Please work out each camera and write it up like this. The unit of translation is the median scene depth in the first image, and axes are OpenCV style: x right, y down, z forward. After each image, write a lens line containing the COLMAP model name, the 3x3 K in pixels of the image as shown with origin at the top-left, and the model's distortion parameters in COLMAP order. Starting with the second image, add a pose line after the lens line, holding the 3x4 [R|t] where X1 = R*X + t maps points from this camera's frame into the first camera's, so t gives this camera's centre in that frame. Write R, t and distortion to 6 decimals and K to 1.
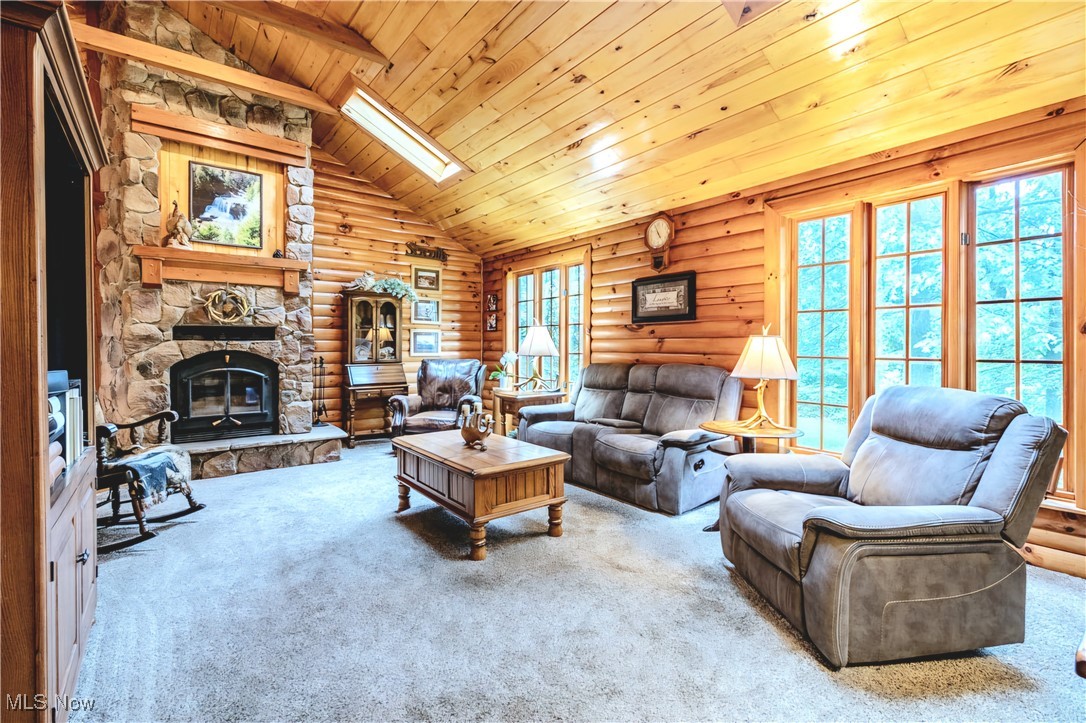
lens RADIAL K [[489.9, 0, 542.5], [0, 489.9, 352.9], [0, 0, 1]] dist [0.001607, 0.000124]
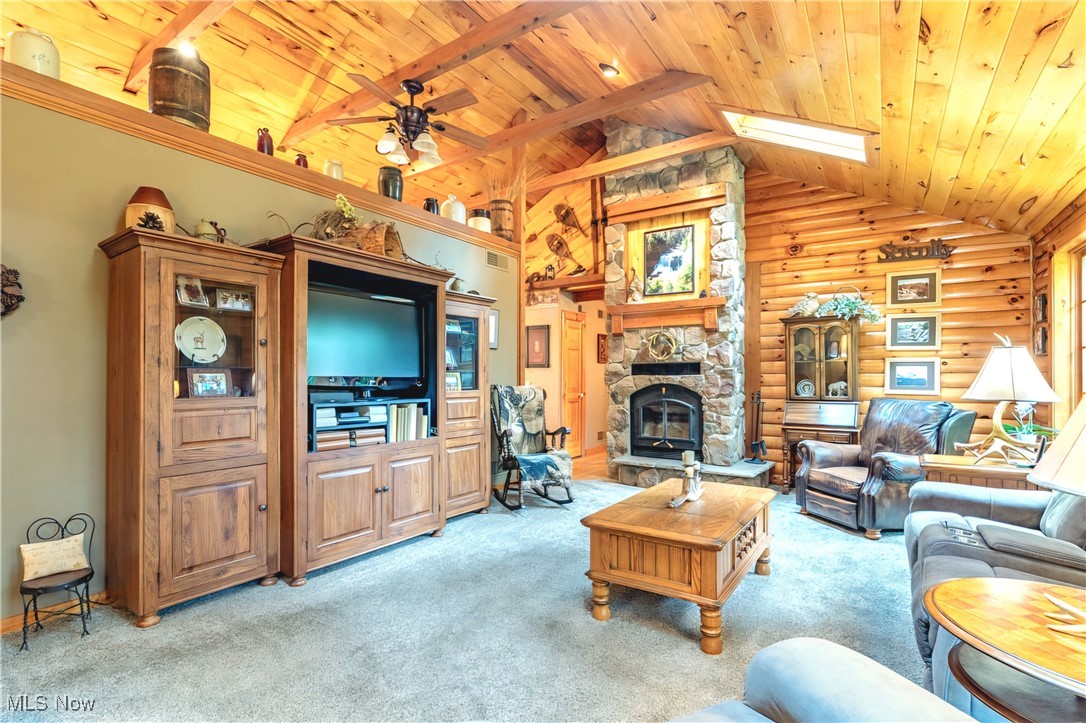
lens RADIAL K [[501.7, 0, 542.5], [0, 501.7, 376.8], [0, 0, 1]] dist [-0.018627, 0.000112]
pose [[0.304570, -0.001122, -0.952489, 0.403483], [-0.014381, 0.999880, -0.005776, -0.009839], [0.952382, 0.015457, 0.304517, 0.346472]]
